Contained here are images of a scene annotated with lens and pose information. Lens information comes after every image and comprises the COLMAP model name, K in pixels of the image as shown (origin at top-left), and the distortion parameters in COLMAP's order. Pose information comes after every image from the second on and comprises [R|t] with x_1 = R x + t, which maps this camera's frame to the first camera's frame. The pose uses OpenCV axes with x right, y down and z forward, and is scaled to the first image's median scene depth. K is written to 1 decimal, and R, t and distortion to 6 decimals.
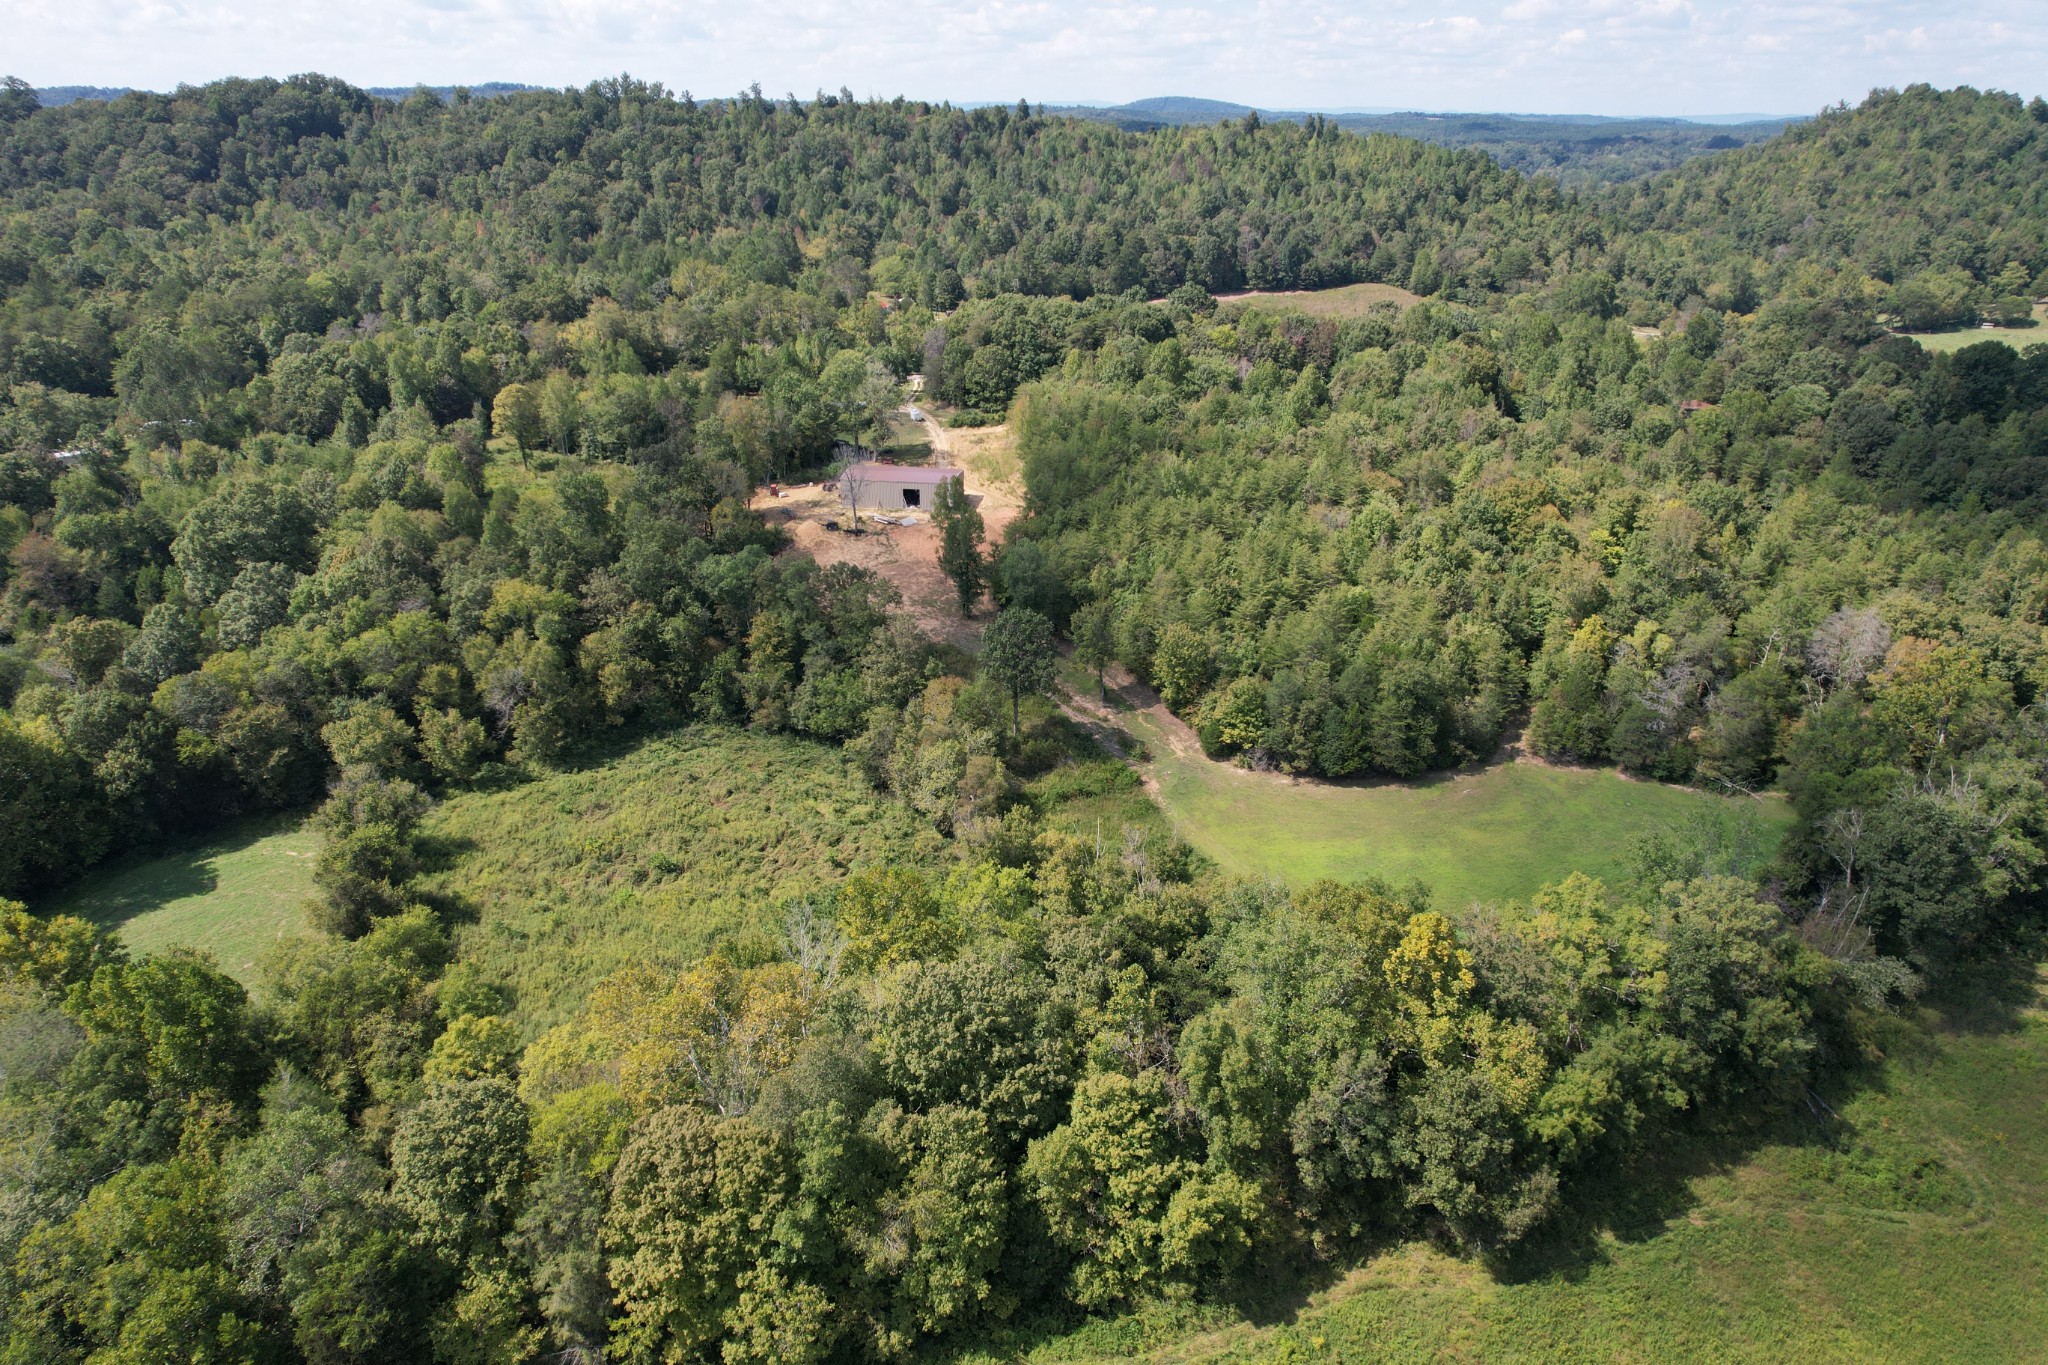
lens RADIAL K [[1311.2, 0, 1004.8], [0, 1311.2, 686.6], [0, 0, 1]] dist [-0.078562, 0.071510]
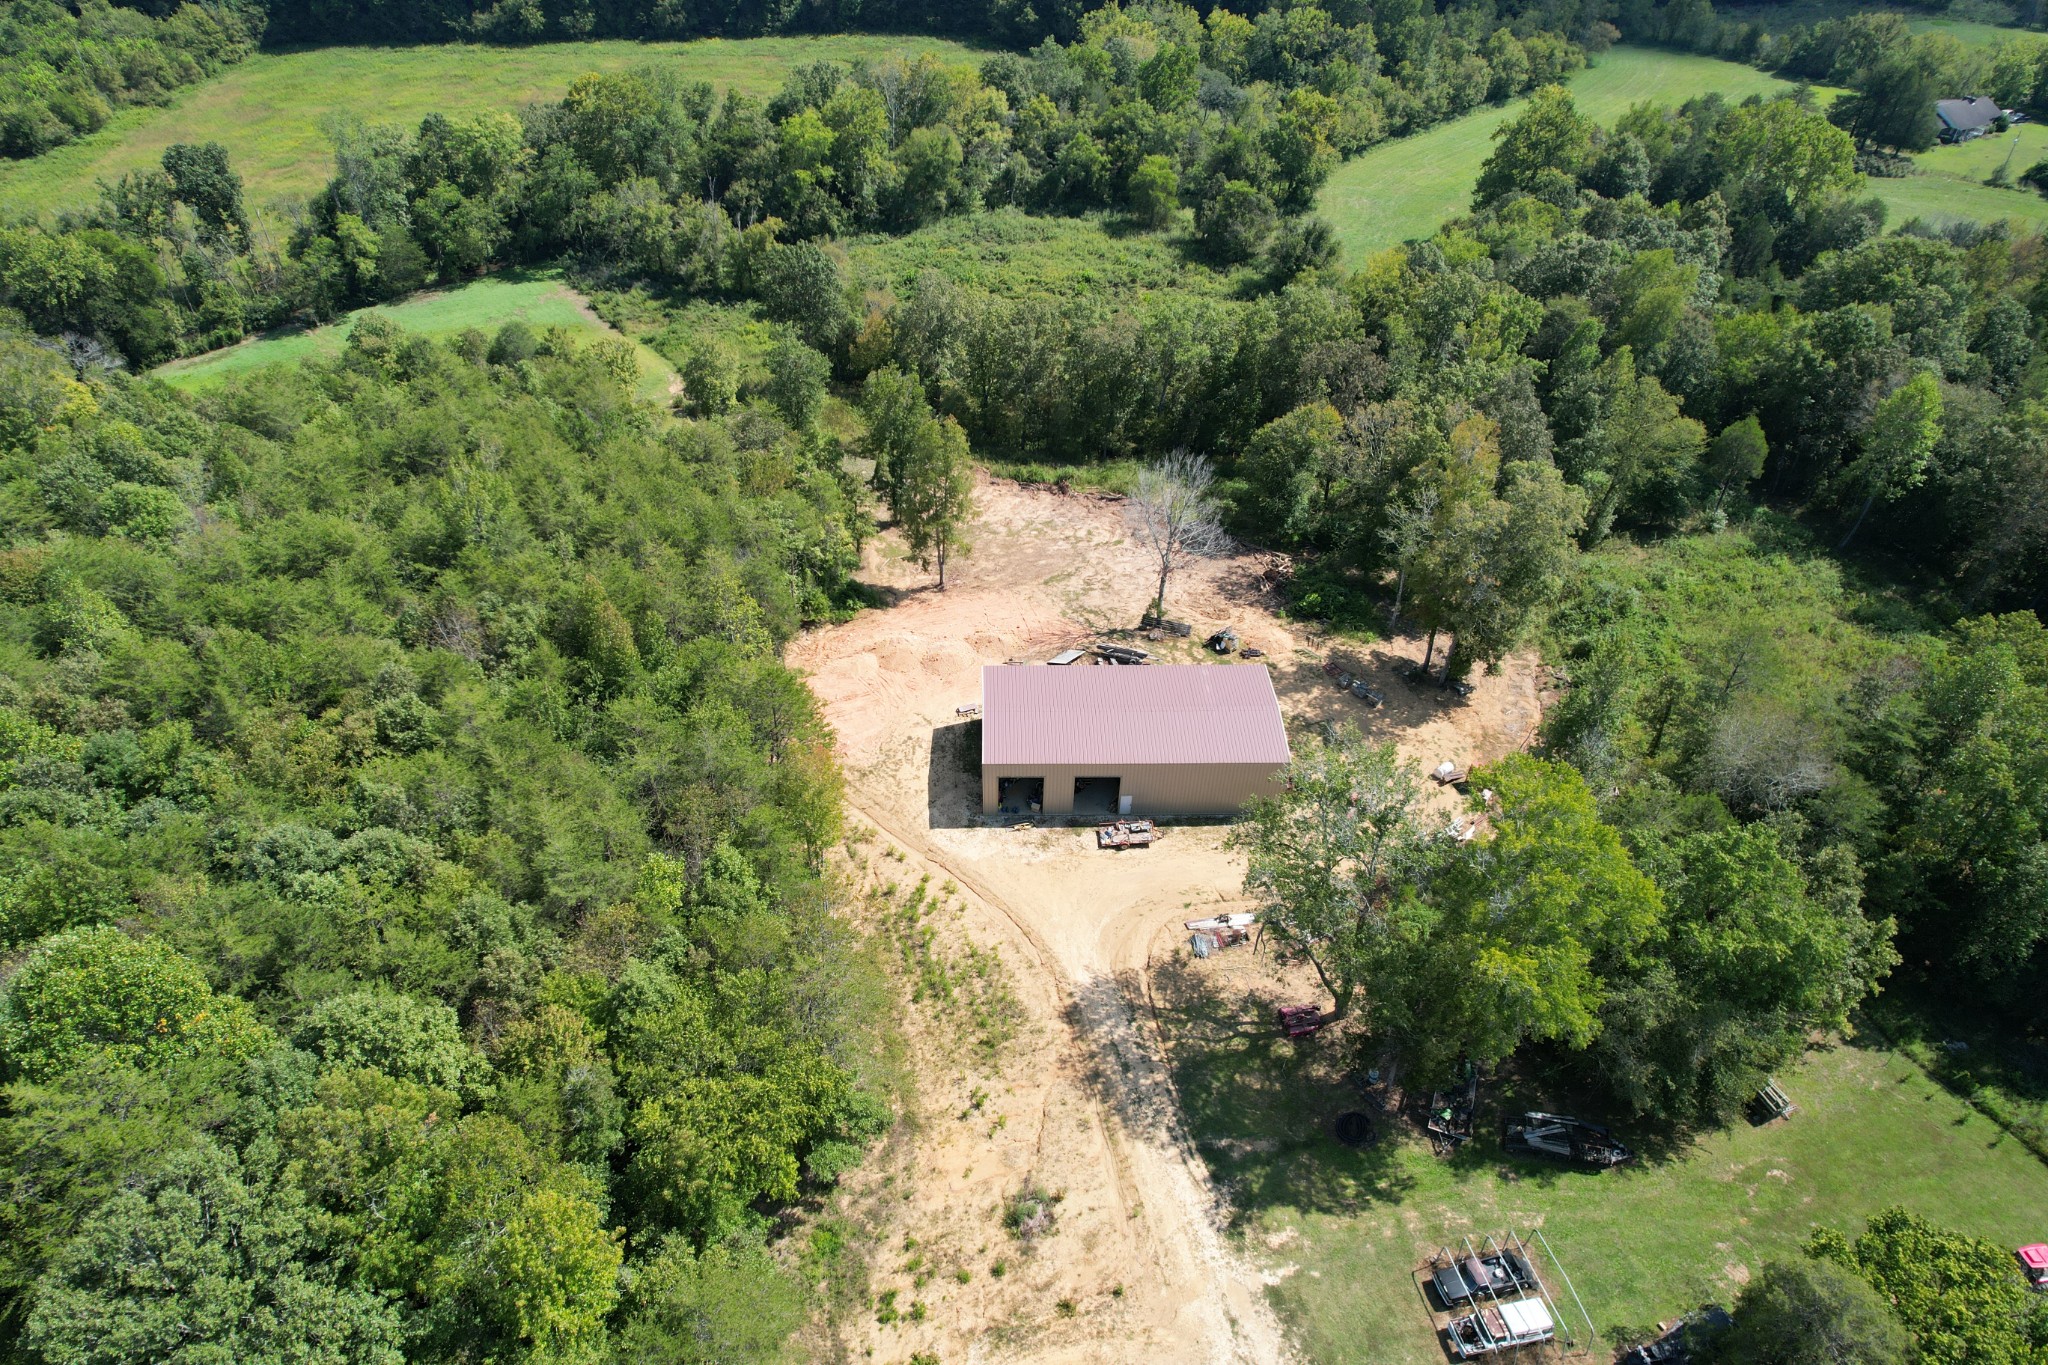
lens RADIAL K [[1311.2, 0, 1003.5], [0, 1311.2, 691.5], [0, 0, 1]] dist [-0.078562, 0.071510]
pose [[-0.987998, 0.090726, -0.125015, 0.003024], [-0.071839, 0.446595, 0.891848, -0.240823], [0.136745, 0.890125, -0.434717, 0.549769]]
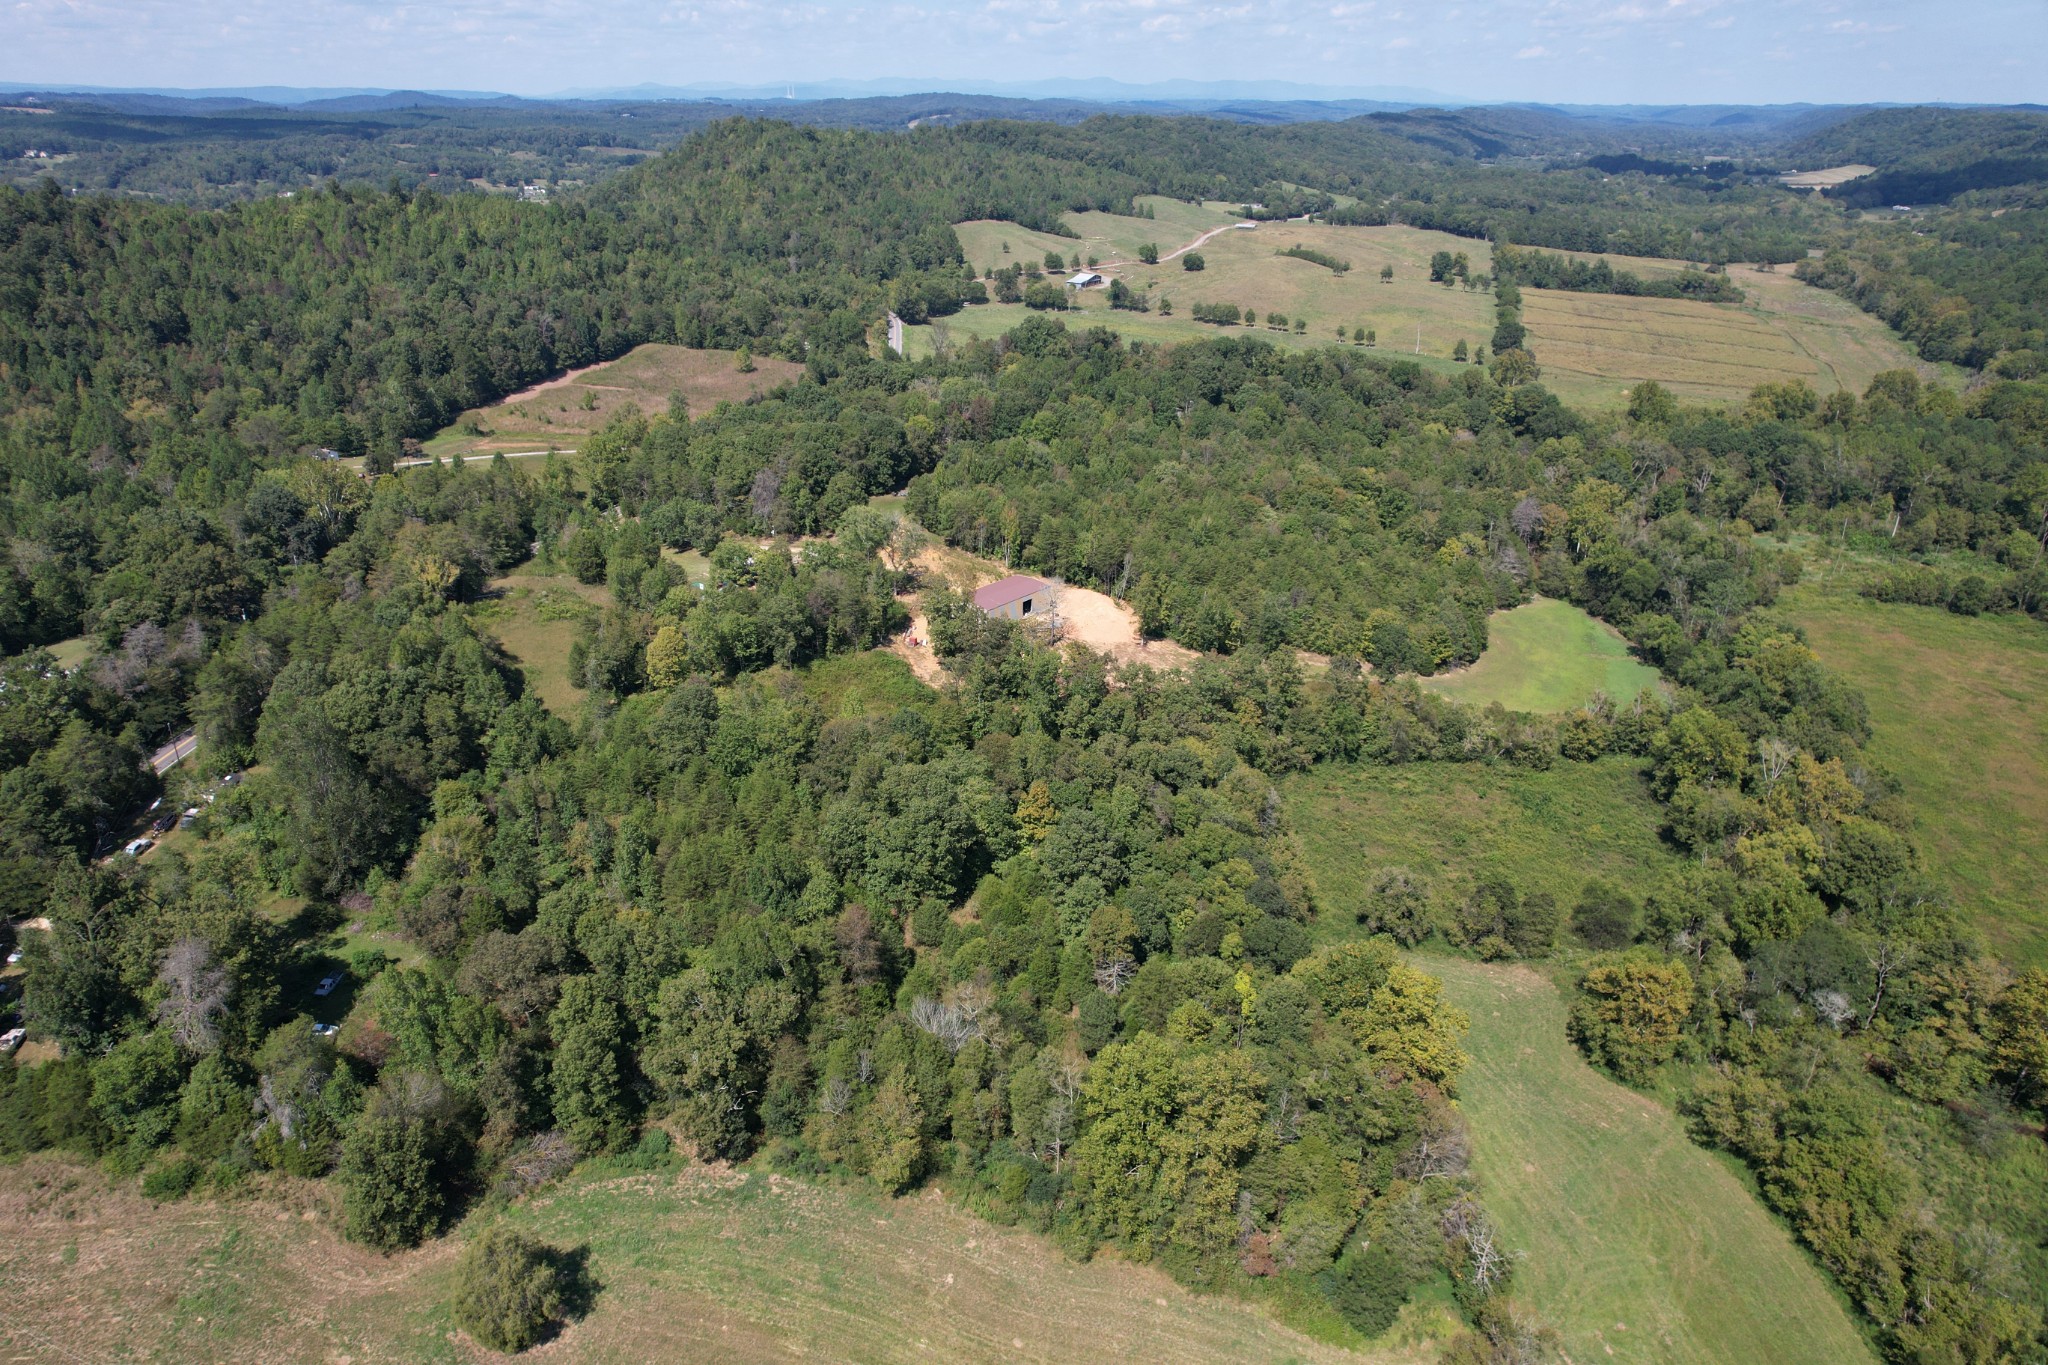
lens RADIAL K [[1311.2, 0, 997.9], [0, 1311.2, 683.3], [0, 0, 1]] dist [-0.078562, 0.071510]
pose [[0.567869, -0.344682, 0.747475, -0.482163], [0.332363, 0.926798, 0.174871, -0.141459], [-0.753034, 0.149129, 0.640859, 0.113629]]
